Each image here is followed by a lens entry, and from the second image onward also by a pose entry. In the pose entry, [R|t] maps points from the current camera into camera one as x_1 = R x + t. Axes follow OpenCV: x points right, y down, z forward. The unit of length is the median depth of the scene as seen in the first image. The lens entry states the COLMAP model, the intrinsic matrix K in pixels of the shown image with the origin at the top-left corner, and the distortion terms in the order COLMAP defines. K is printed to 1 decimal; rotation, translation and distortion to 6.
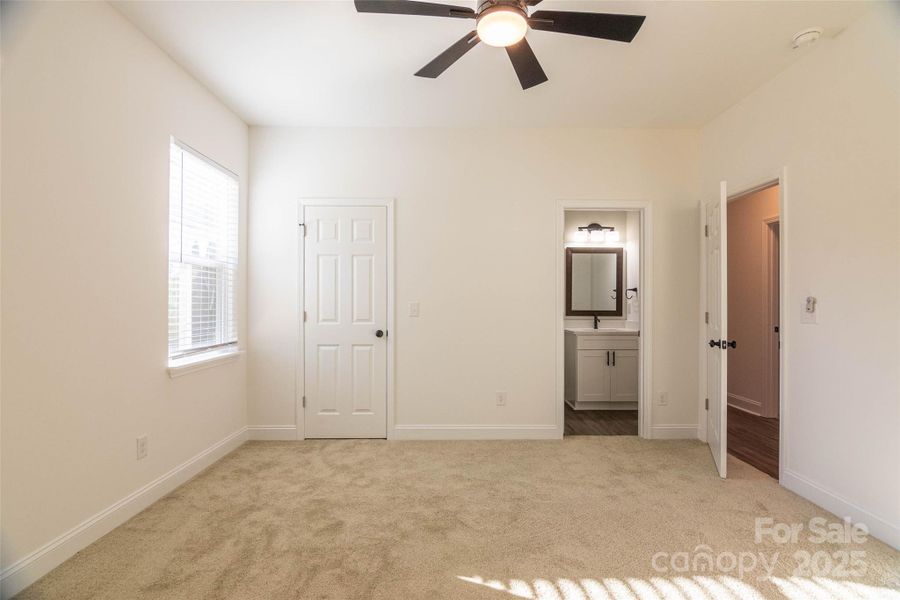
lens RADIAL K [[436.2, 0, 460.9], [0, 436.2, 301.1], [0, 0, 1]] dist [-0.009271, -0.001434]
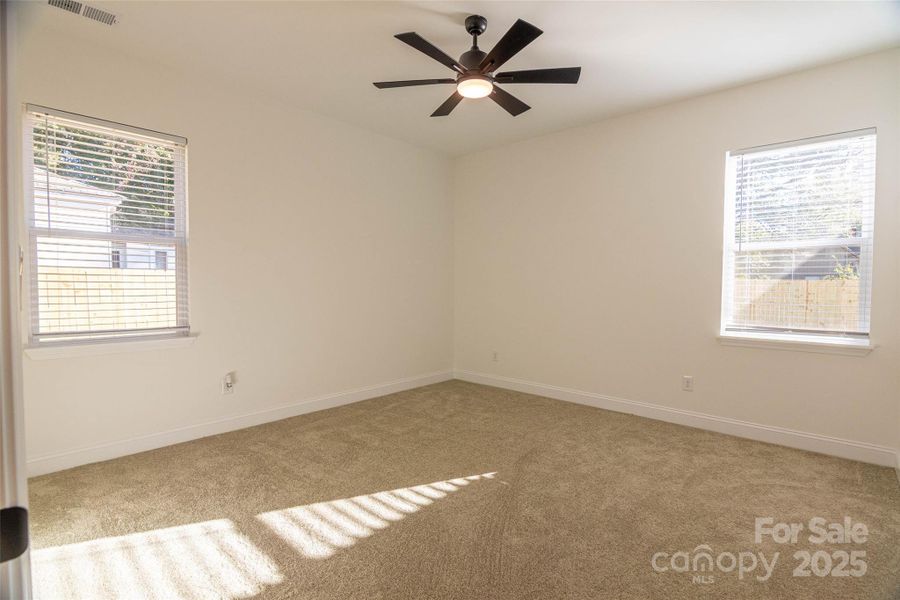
lens RADIAL K [[436.2, 0, 460.9], [0, 436.2, 301.1], [0, 0, 1]] dist [-0.009271, -0.001434]
pose [[-0.677286, 0.012203, -0.735619, 0.768013], [-0.008354, 0.999670, 0.024275, 0.025351], [0.735673, 0.022586, -0.676961, 1.277024]]
